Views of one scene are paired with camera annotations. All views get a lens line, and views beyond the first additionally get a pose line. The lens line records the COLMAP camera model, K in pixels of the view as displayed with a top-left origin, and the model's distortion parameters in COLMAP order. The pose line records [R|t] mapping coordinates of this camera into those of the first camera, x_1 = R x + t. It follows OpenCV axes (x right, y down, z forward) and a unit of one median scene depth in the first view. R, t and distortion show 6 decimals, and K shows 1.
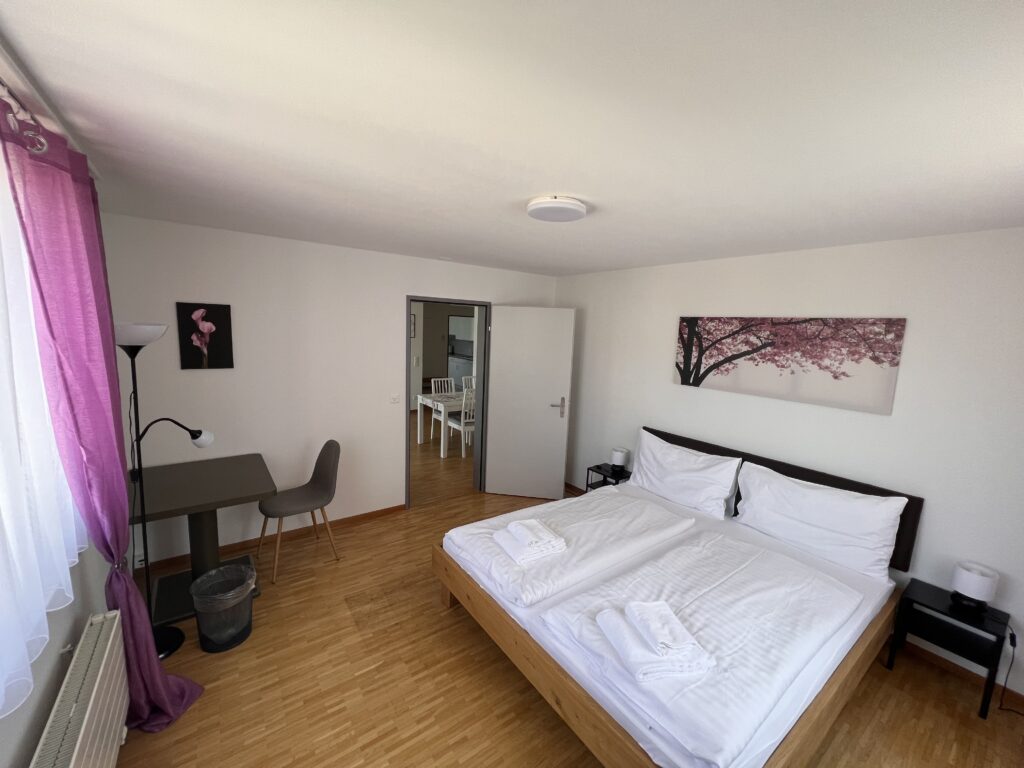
lens RADIAL K [[408.7, 0, 508.2], [0, 408.7, 383.3], [0, 0, 1]] dist [-0.000852, 0.000580]
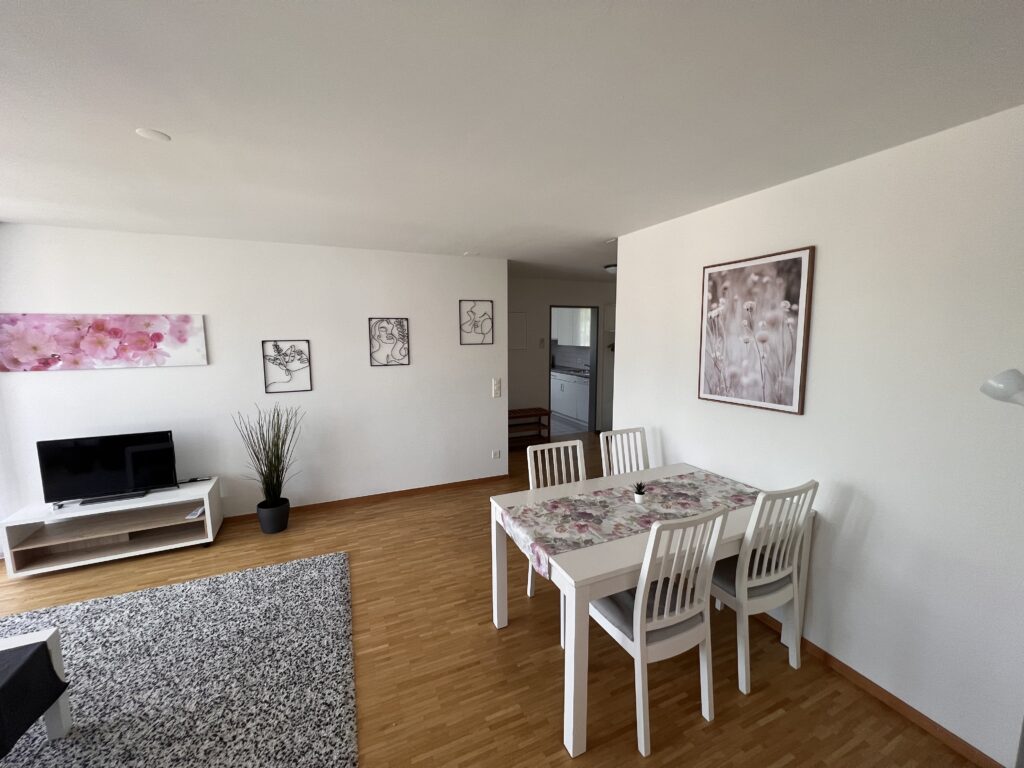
lens RADIAL K [[408.7, 0, 508.2], [0, 408.7, 383.3], [0, 0, 1]] dist [-0.000852, 0.000580]
pose [[0.974741, -0.020825, -0.222365, -0.105357], [0.016428, 0.999632, -0.021606, -0.053858], [0.222733, 0.017407, 0.974724, 0.553405]]
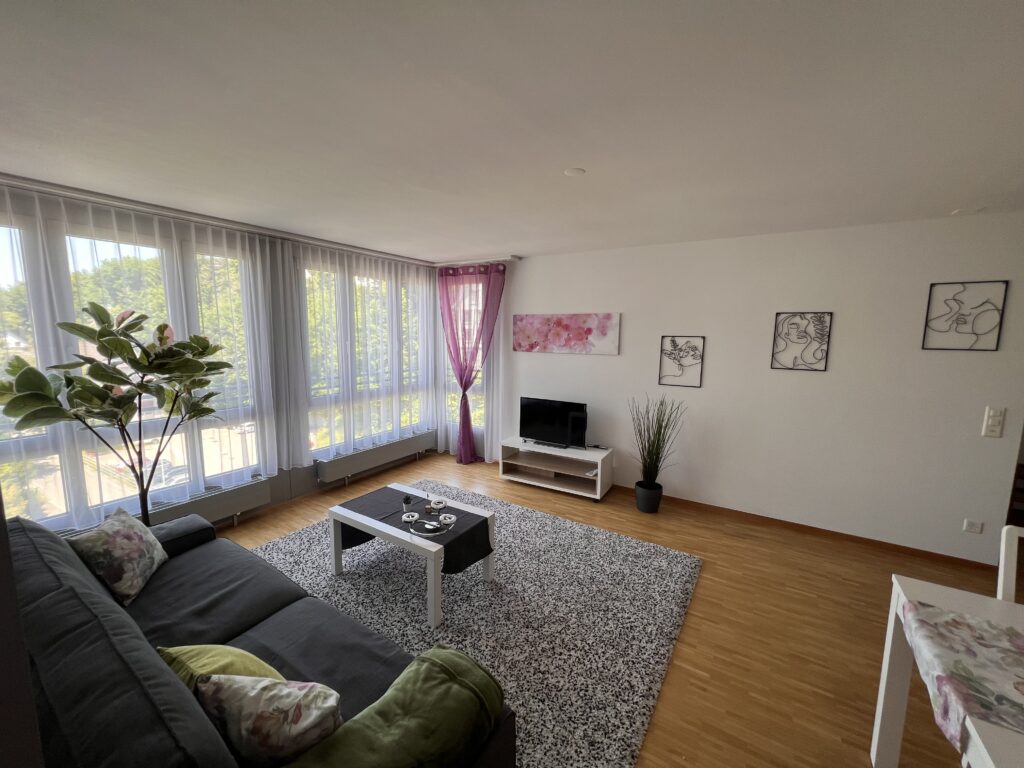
lens RADIAL K [[408.7, 0, 508.2], [0, 408.7, 383.3], [0, 0, 1]] dist [-0.000852, 0.000580]
pose [[0.370808, 0.080144, -0.925245, -0.074414], [-0.125673, 0.991436, 0.035511, -0.052933], [0.920167, 0.103110, 0.377705, 0.591564]]
